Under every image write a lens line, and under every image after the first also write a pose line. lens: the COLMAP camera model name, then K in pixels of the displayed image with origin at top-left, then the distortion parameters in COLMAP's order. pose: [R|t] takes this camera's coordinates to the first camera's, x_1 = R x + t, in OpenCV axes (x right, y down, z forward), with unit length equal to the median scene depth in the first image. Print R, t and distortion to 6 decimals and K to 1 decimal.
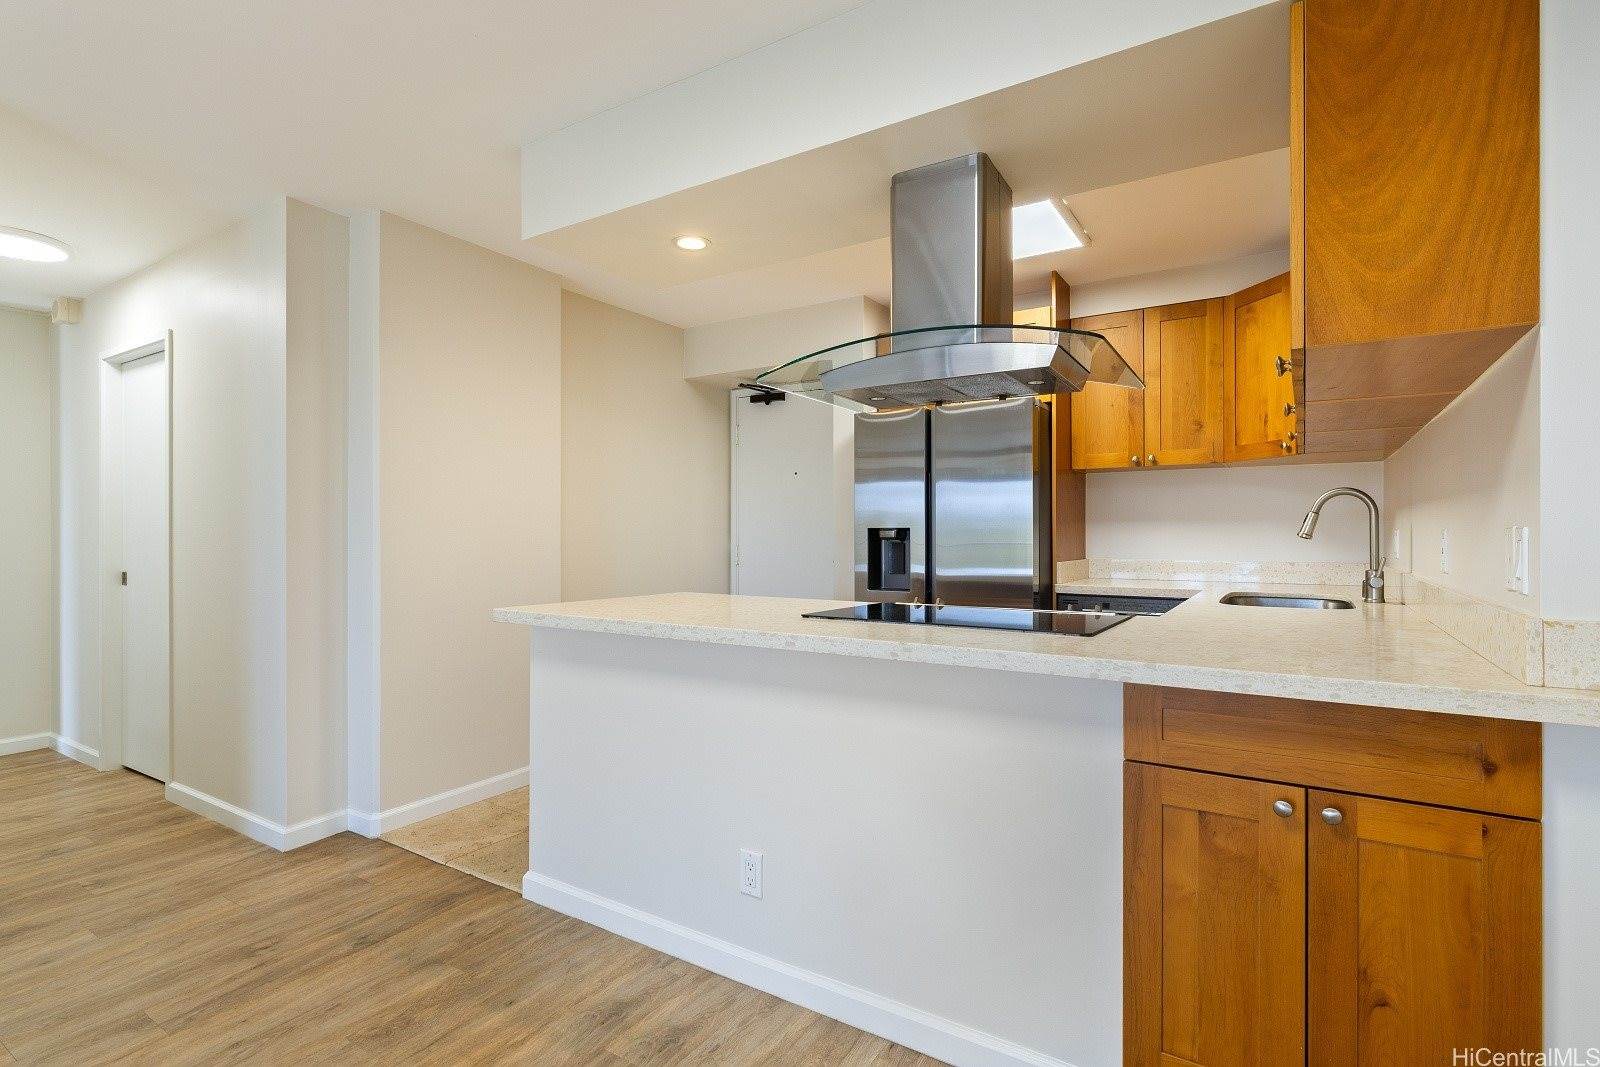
lens RADIAL K [[759.8, 0, 828.7], [0, 759.8, 531.5], [0, 0, 1]] dist [-0.006677, 0.000922]
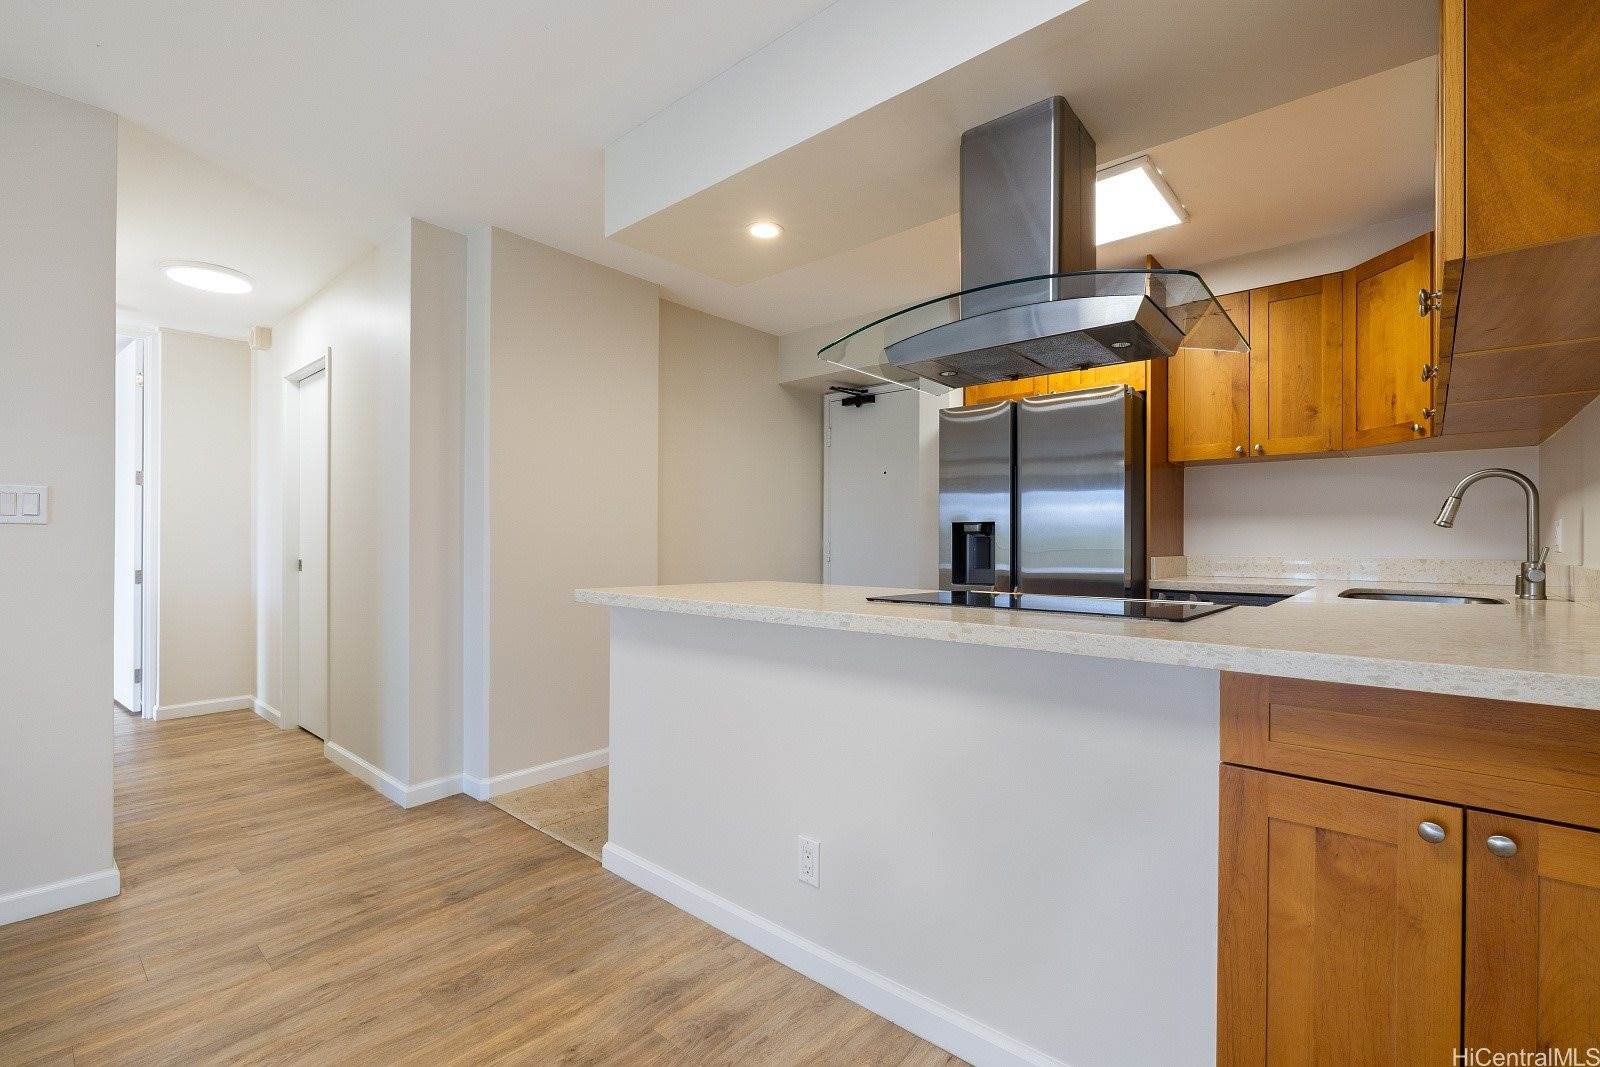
lens RADIAL K [[708.5, 0, 815.9], [0, 708.5, 541.6], [0, 0, 1]] dist [-0.010357, 0.000777]
pose [[0.987653, 0.002750, -0.156633, 0.051954], [-0.001855, 0.999981, 0.005861, 0.039834], [0.156646, -0.005498, 0.987639, 0.120219]]
